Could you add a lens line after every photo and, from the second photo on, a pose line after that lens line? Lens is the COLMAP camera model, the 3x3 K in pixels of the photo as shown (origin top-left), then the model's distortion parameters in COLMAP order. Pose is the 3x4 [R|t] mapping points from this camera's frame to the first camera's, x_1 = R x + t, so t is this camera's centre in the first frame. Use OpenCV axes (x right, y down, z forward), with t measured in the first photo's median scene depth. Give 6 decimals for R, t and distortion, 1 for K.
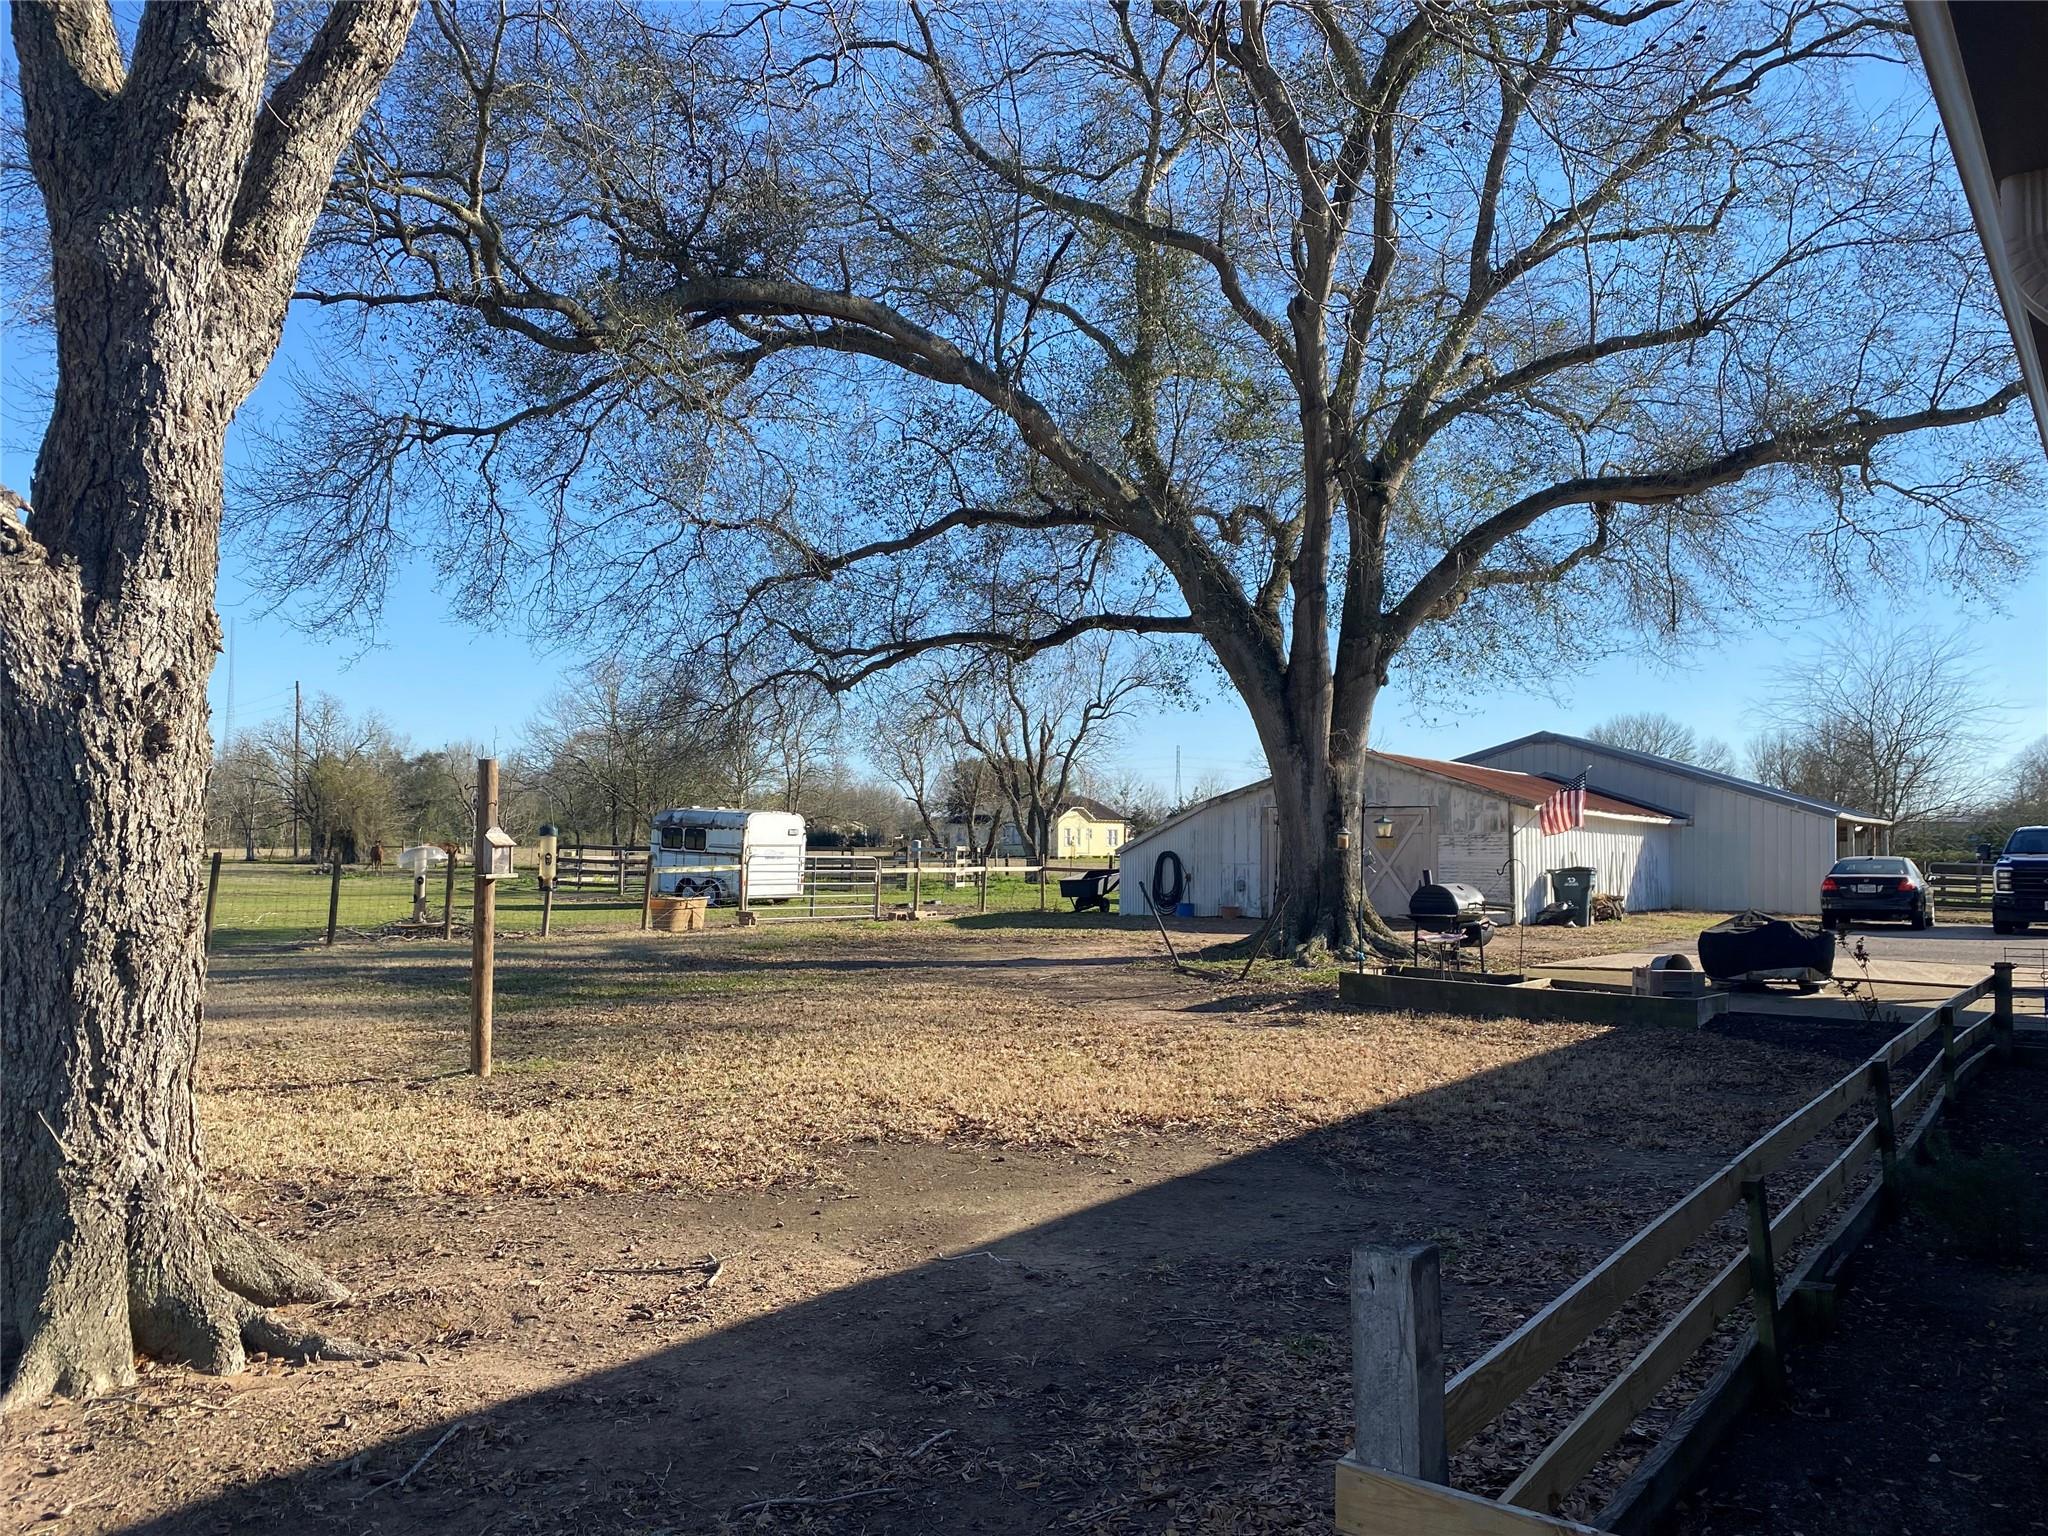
lens RADIAL K [[1548.8, 0, 1037.2], [0, 1548.8, 768.4], [0, 0, 1]] dist [0.053160, -0.073350]
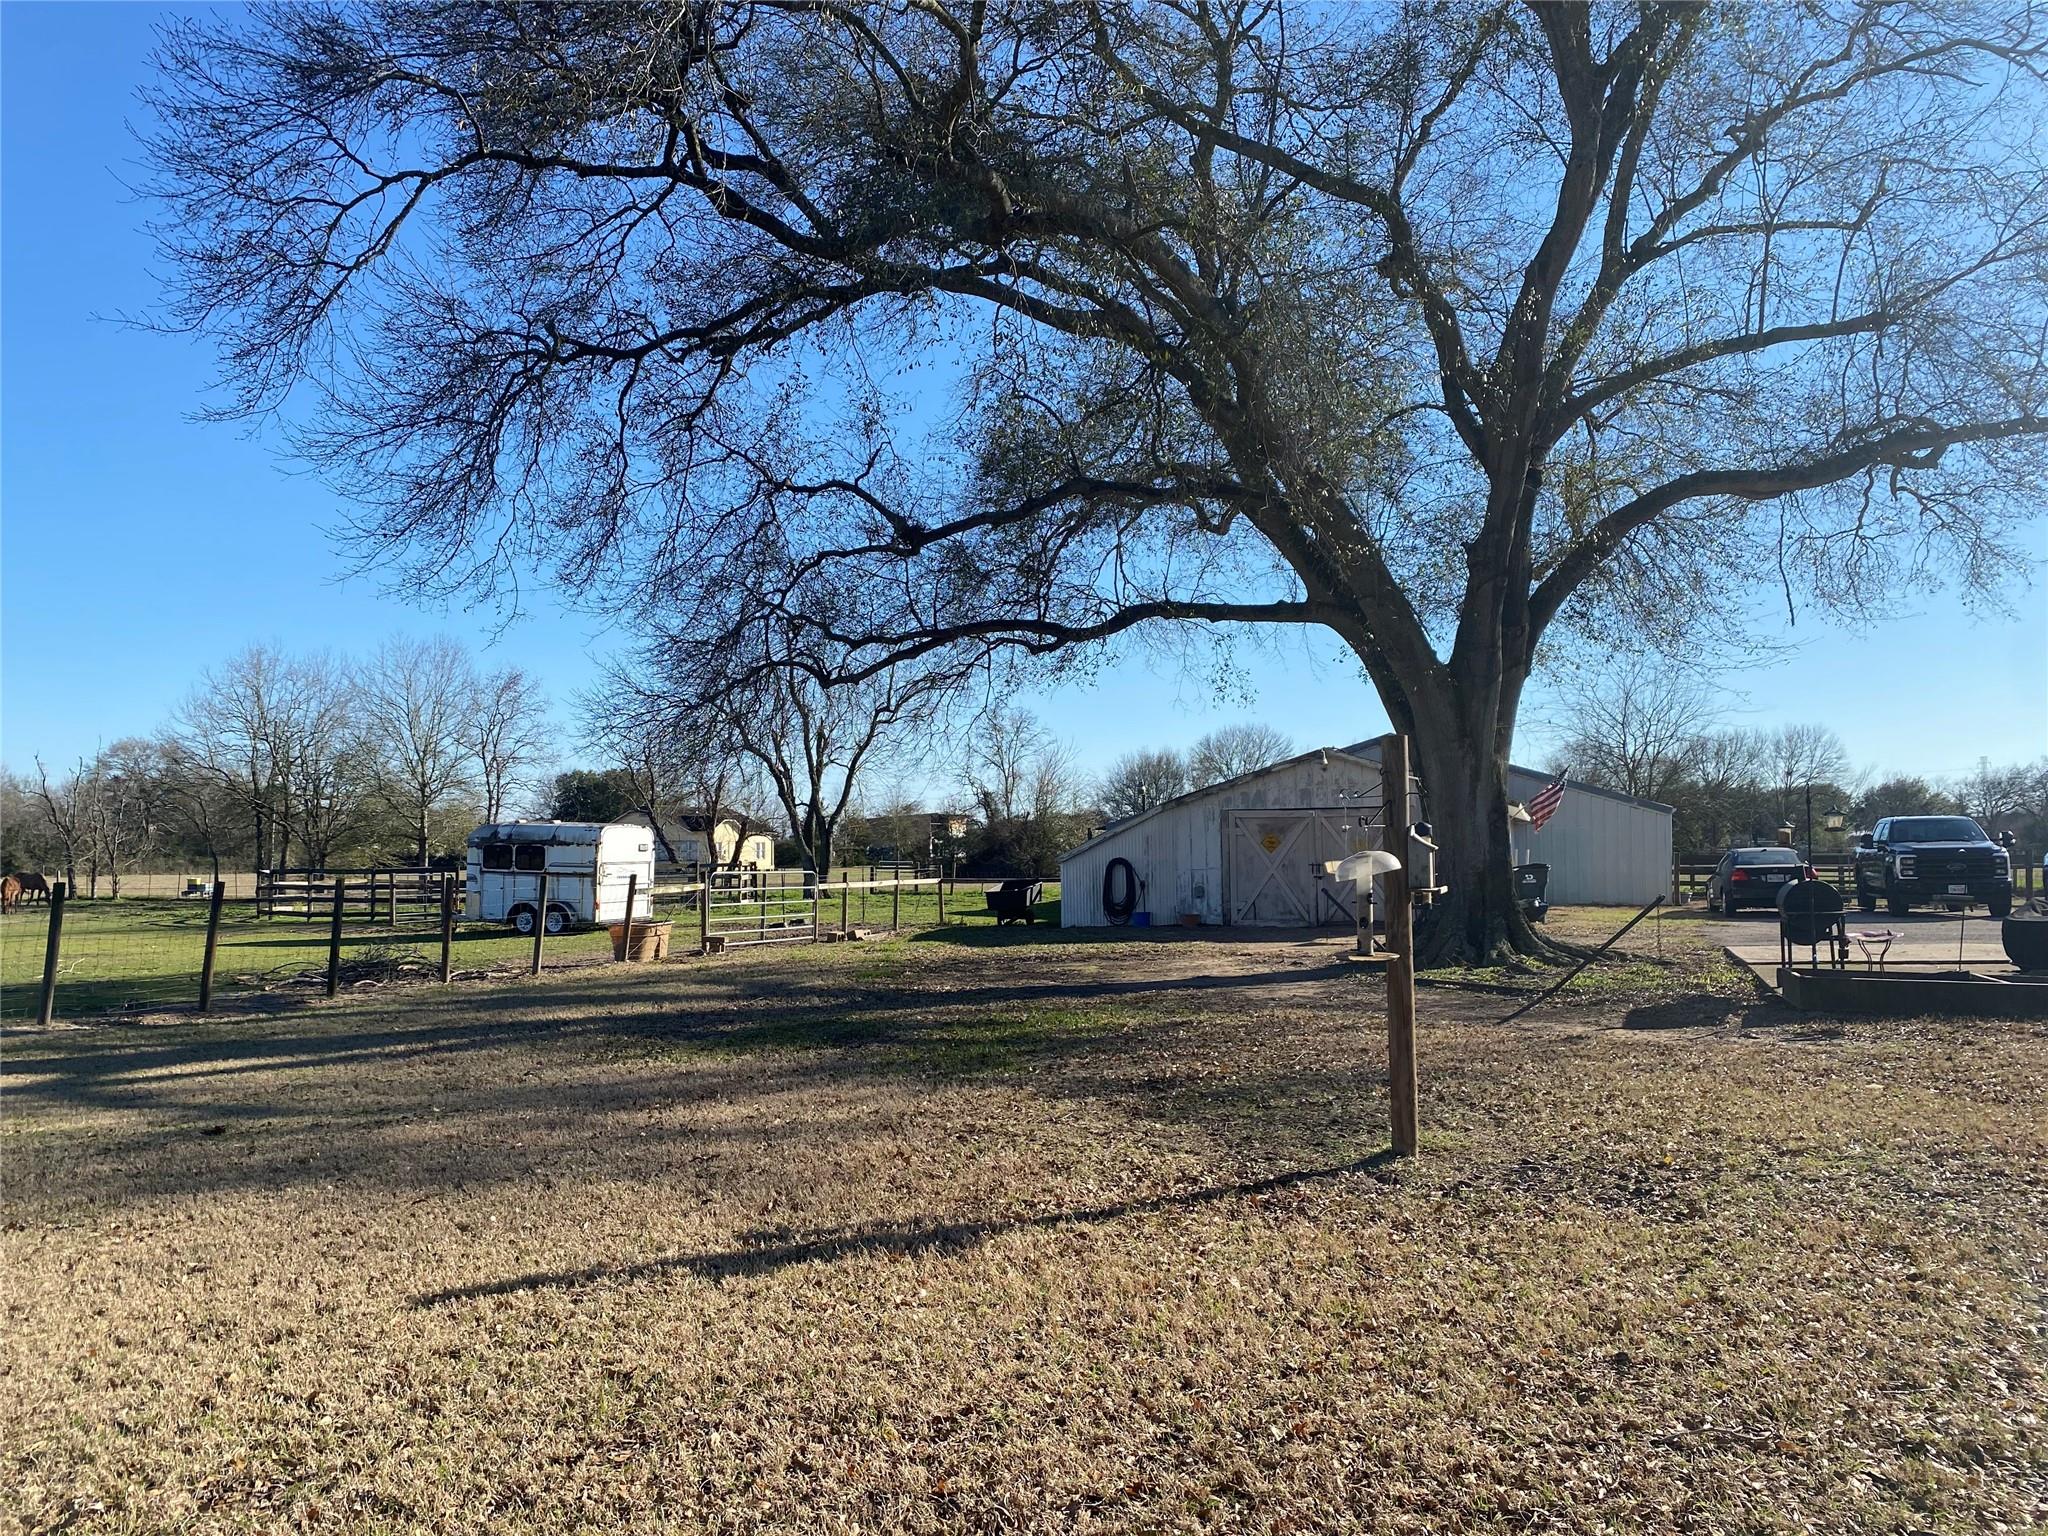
lens RADIAL K [[1548.8, 0, 1018.6], [0, 1548.8, 765.2], [0, 0, 1]] dist [0.053160, -0.073350]
pose [[0.968480, -0.007412, 0.248980, -0.212256], [0.009770, 0.999918, -0.008236, 0.004014], [-0.248899, 0.010409, 0.968474, 0.097352]]
